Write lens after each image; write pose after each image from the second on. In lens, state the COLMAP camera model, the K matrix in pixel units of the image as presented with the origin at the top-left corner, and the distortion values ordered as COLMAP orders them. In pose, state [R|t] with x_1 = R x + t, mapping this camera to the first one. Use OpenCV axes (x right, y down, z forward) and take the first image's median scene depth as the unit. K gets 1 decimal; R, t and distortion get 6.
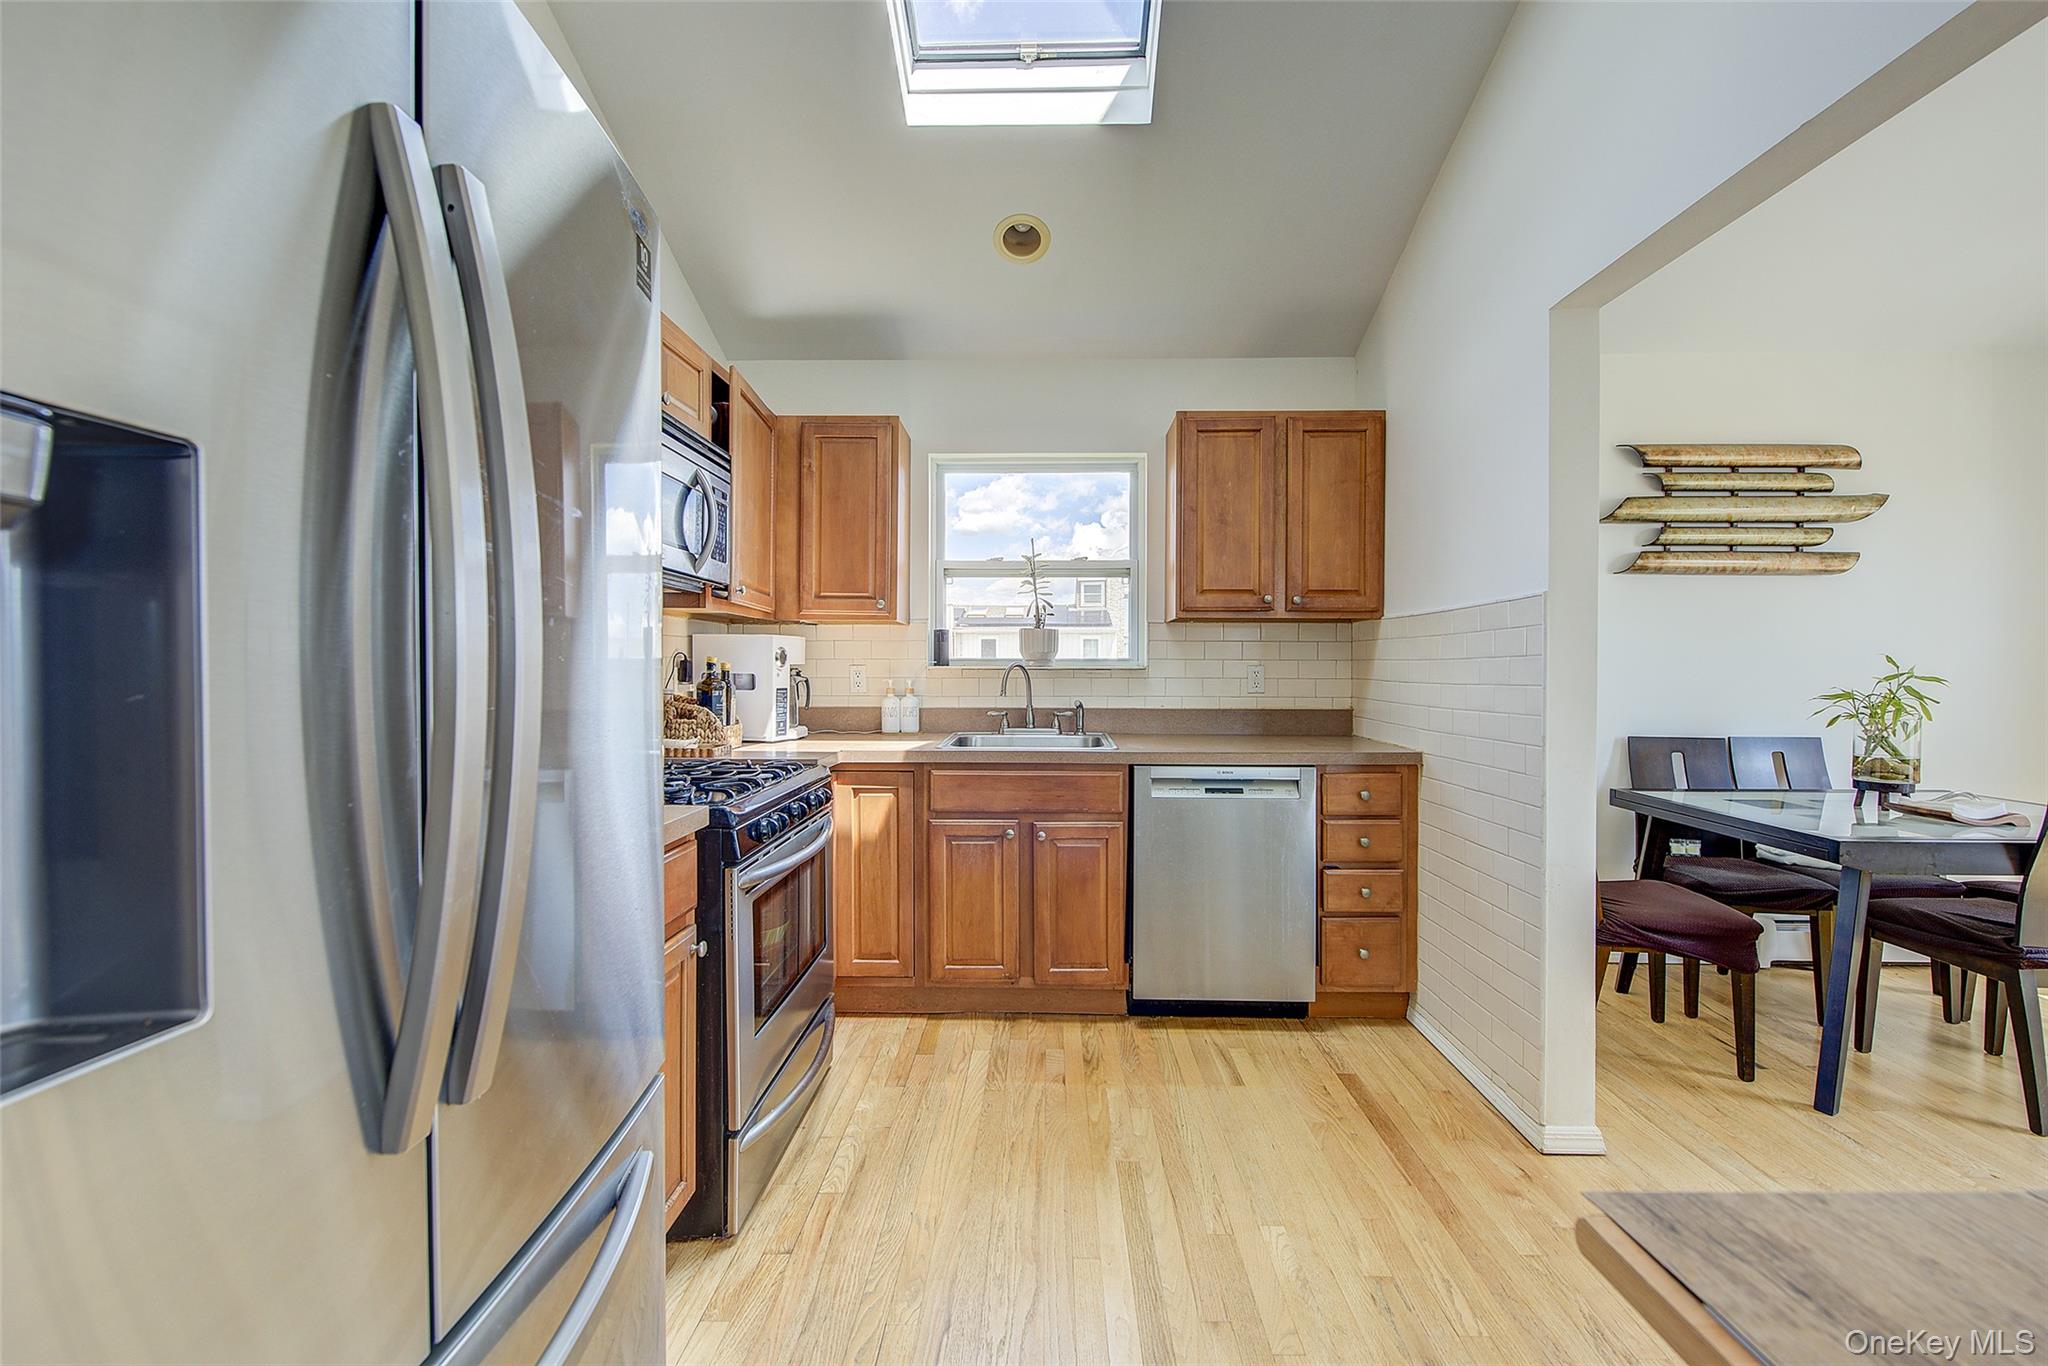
lens RADIAL K [[813.0, 0, 1029.4], [0, 813.0, 680.8], [0, 0, 1]] dist [0.006020, -0.004773]
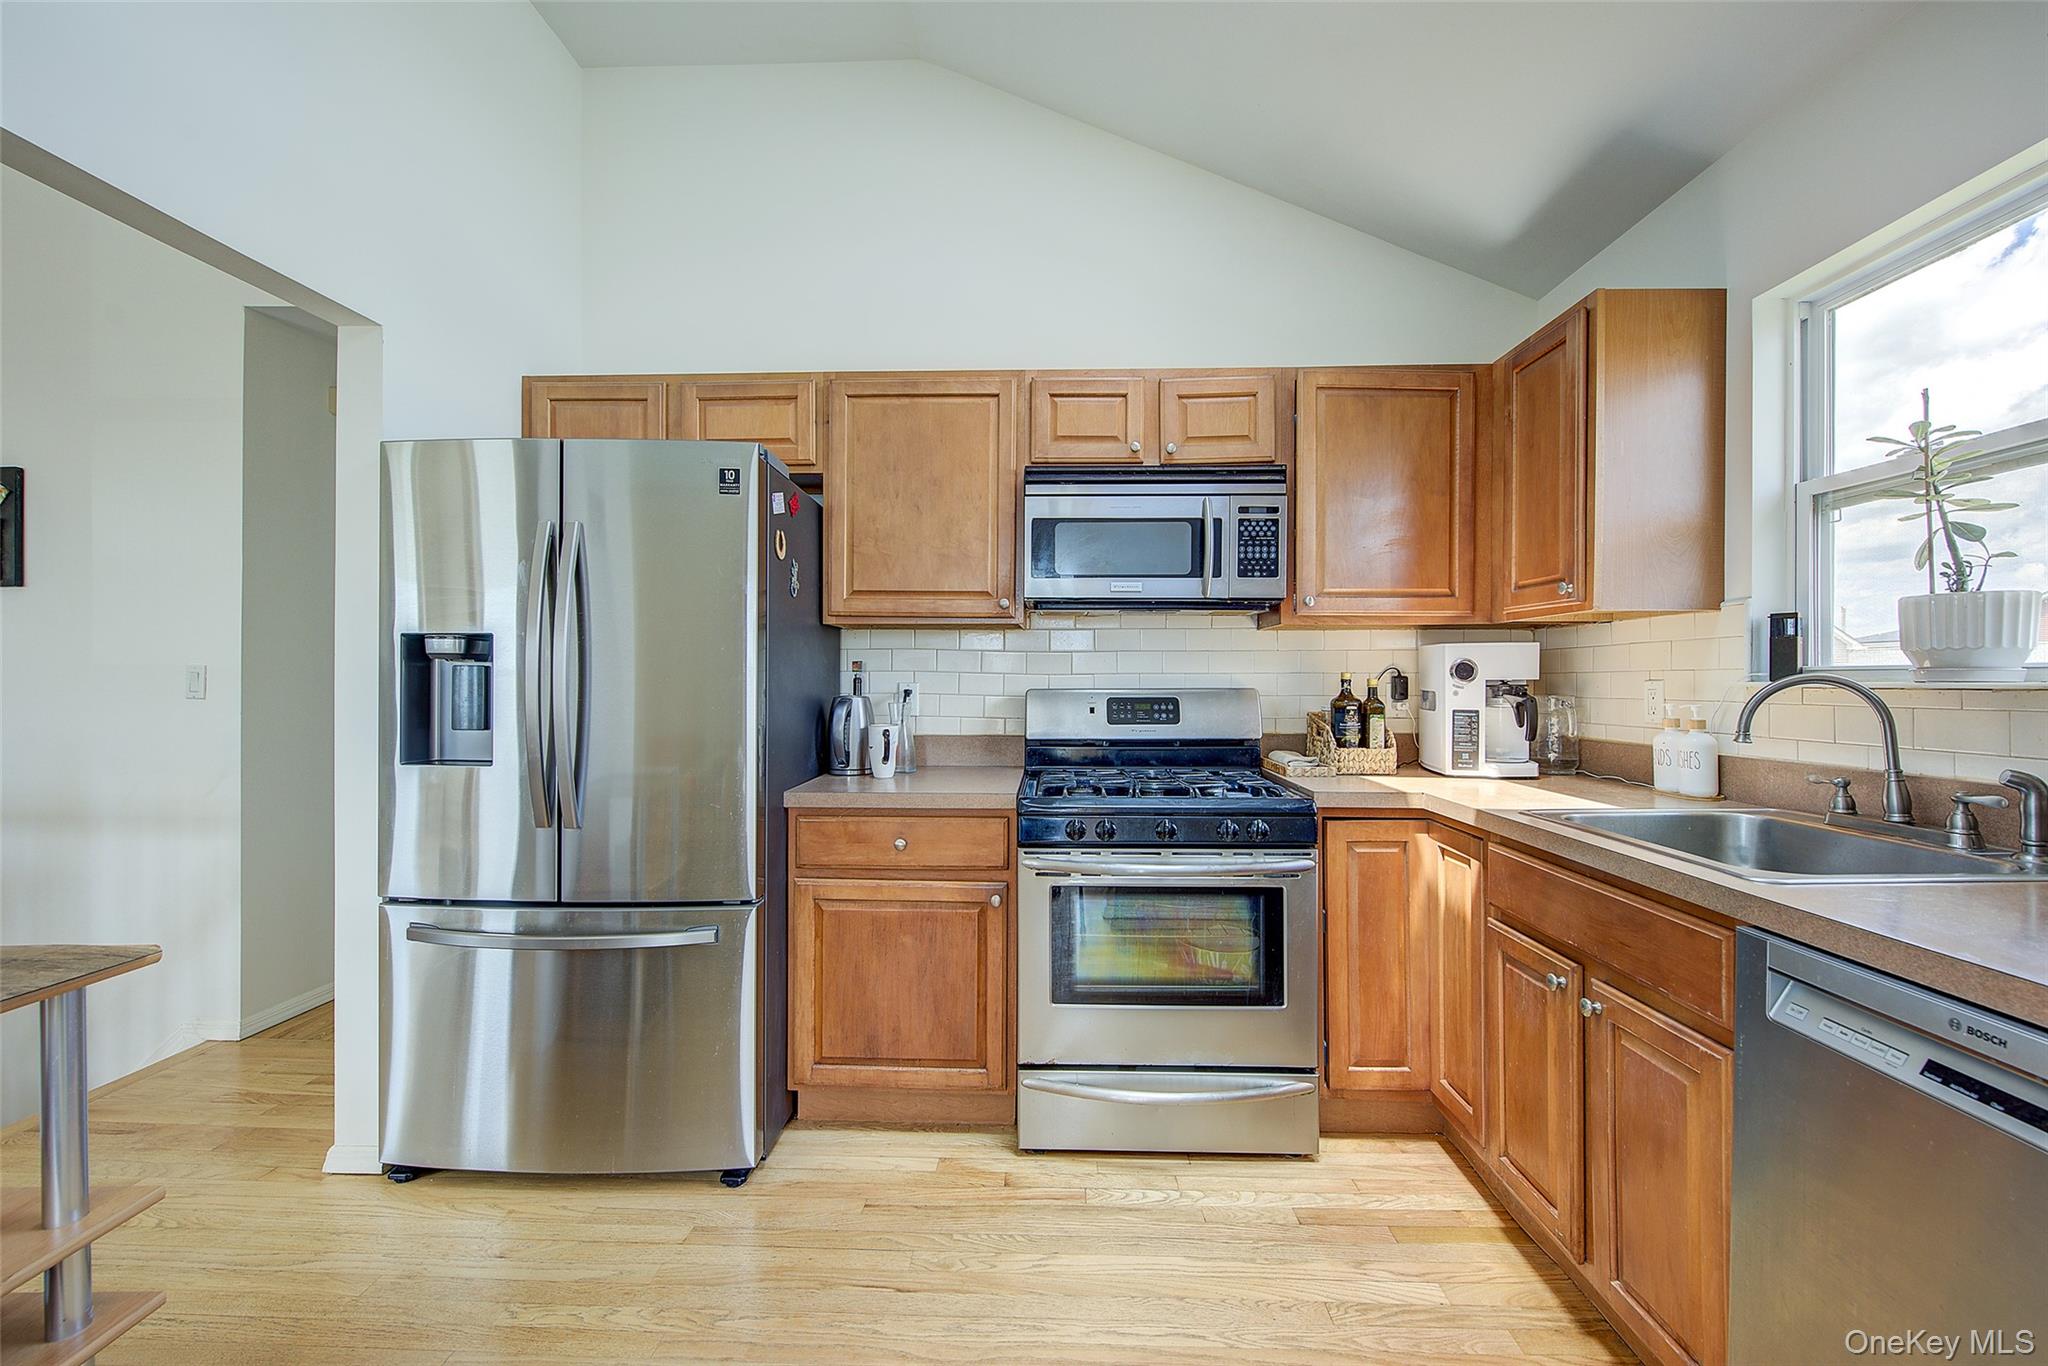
lens RADIAL K [[813.0, 0, 1029.4], [0, 813.0, 680.8], [0, 0, 1]] dist [0.006020, -0.004773]
pose [[-0.010056, -0.002068, -0.999947, 0.528425], [-0.014870, 0.999888, -0.001918, -0.012610], [0.999839, 0.014850, -0.010086, 0.623884]]
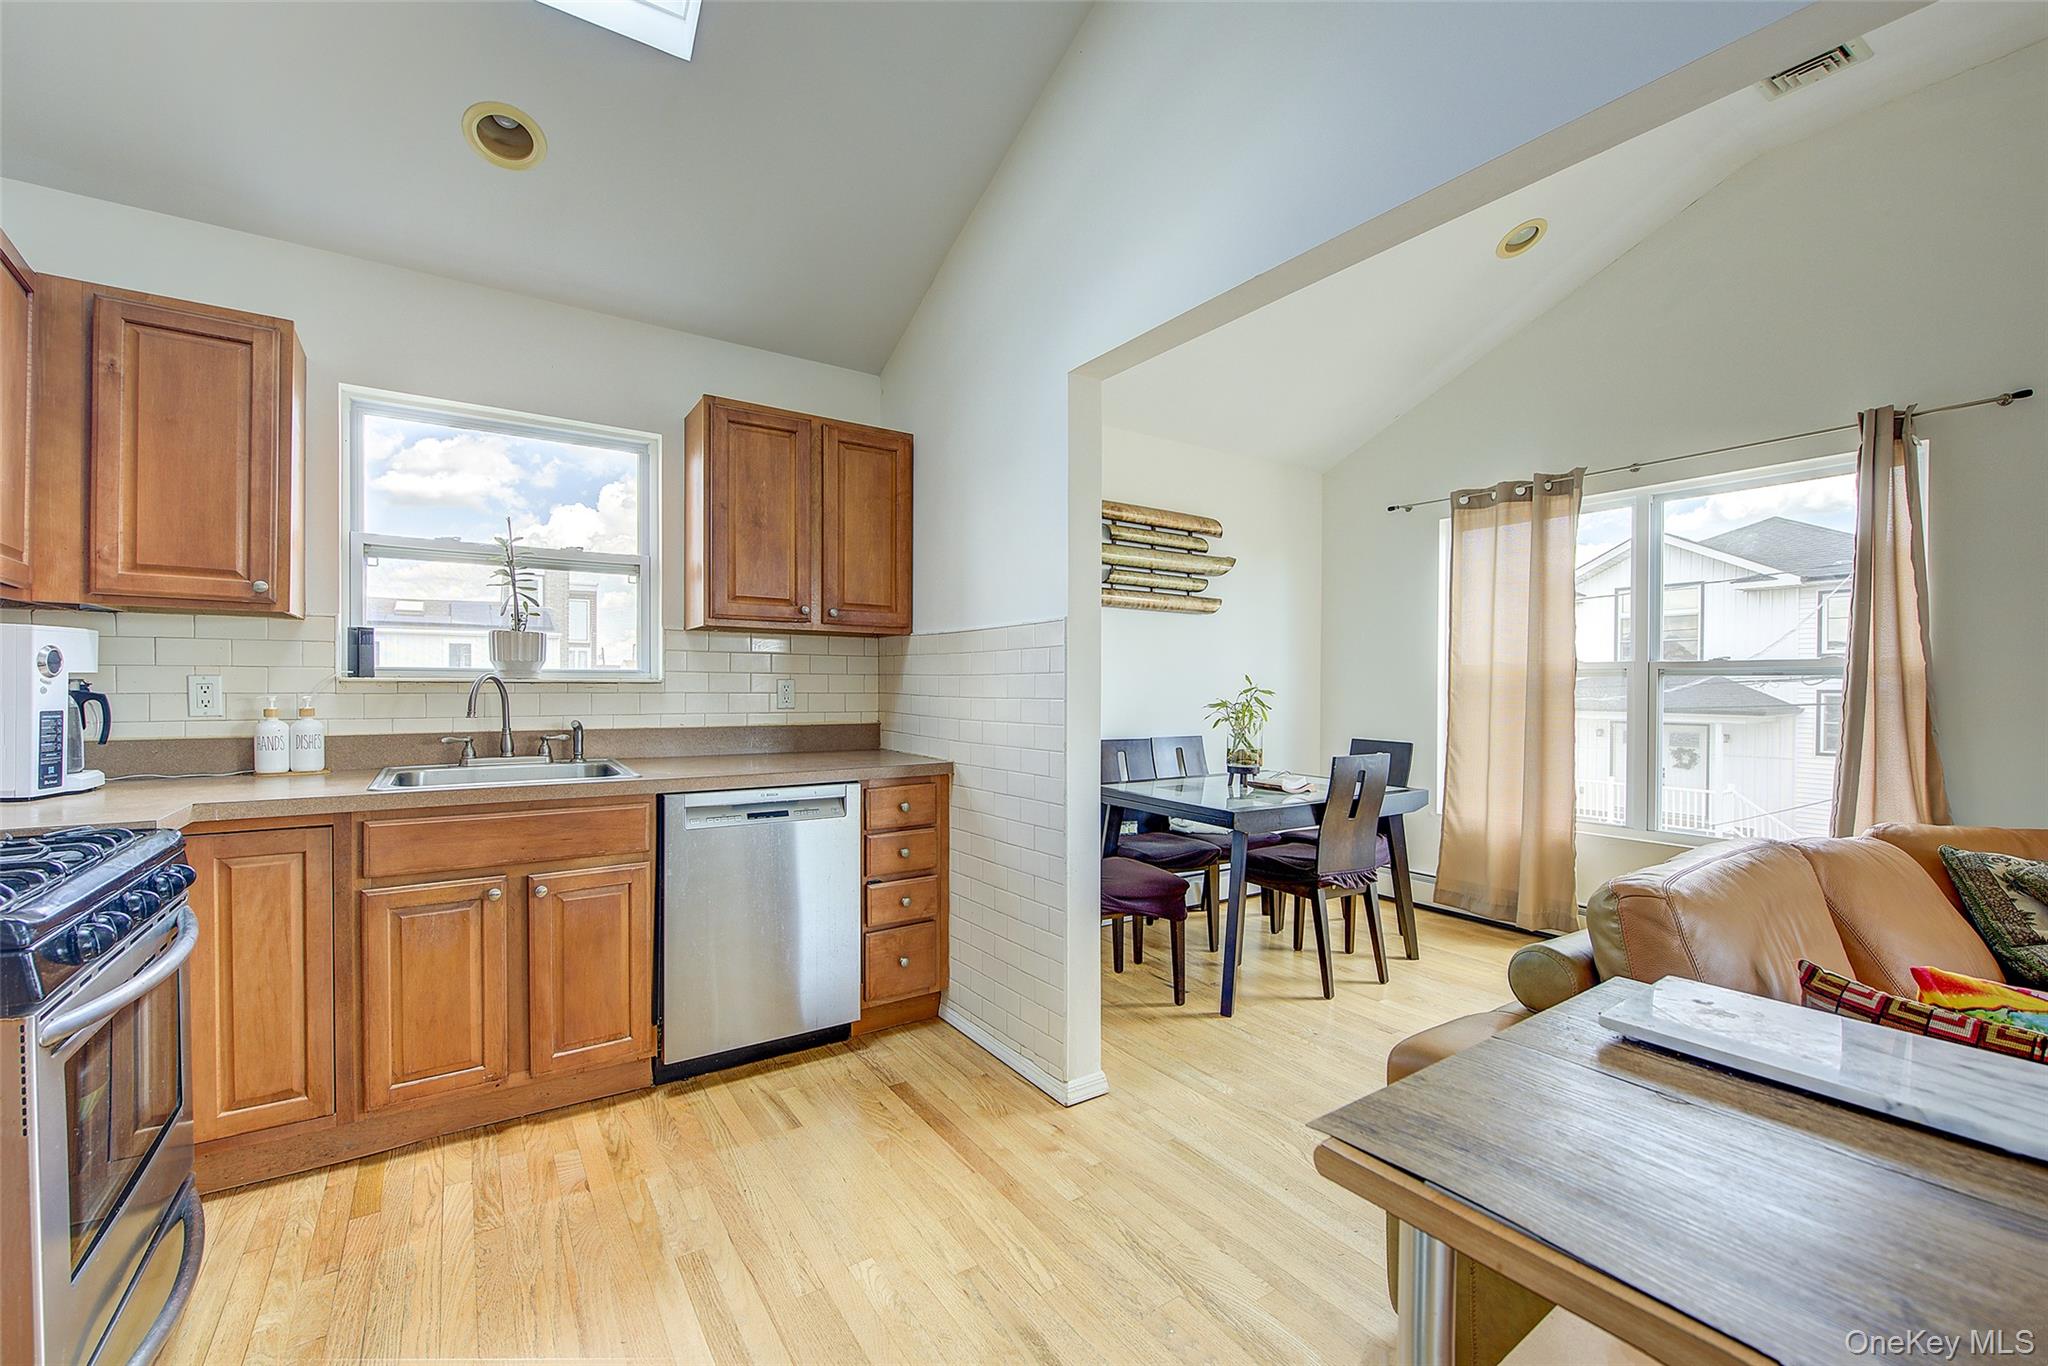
lens RADIAL K [[844.1, 0, 1028.1], [0, 844.1, 693.0], [0, 0, 1]] dist [0.004018, -0.004814]
pose [[0.814294, -0.003509, 0.580442, -0.074677], [0.004429, 0.999990, -0.000168, -0.001964], [-0.580436, 0.002708, 0.814302, 0.043755]]
